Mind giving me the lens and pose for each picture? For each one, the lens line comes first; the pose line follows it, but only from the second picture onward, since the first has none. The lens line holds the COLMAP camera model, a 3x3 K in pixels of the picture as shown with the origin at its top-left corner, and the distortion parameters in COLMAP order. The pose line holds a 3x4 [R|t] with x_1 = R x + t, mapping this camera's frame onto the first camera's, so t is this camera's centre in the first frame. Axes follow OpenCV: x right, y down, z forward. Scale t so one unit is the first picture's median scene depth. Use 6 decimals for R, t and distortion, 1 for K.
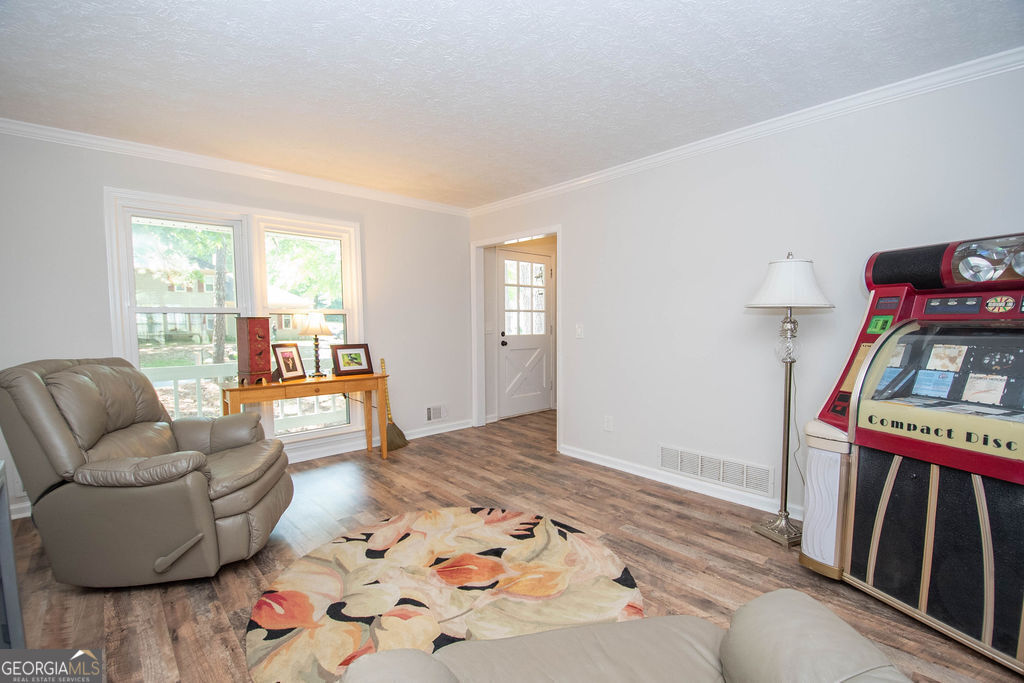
lens RADIAL K [[449.7, 0, 509.6], [0, 449.7, 354.0], [0, 0, 1]] dist [0.013623, -0.020782]
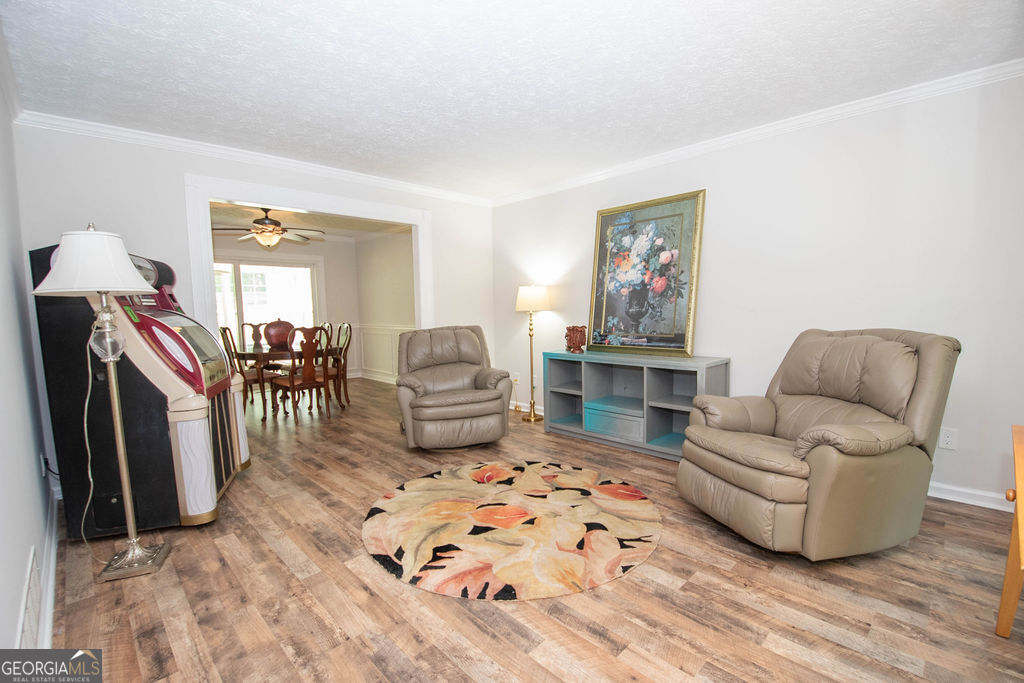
lens RADIAL K [[449.7, 0, 509.6], [0, 449.7, 354.0], [0, 0, 1]] dist [0.013623, -0.020782]
pose [[-0.999326, 0.028116, -0.023582, -0.081426], [0.023625, 0.984666, 0.172841, -0.115294], [0.028080, 0.172168, -0.984667, 1.764626]]
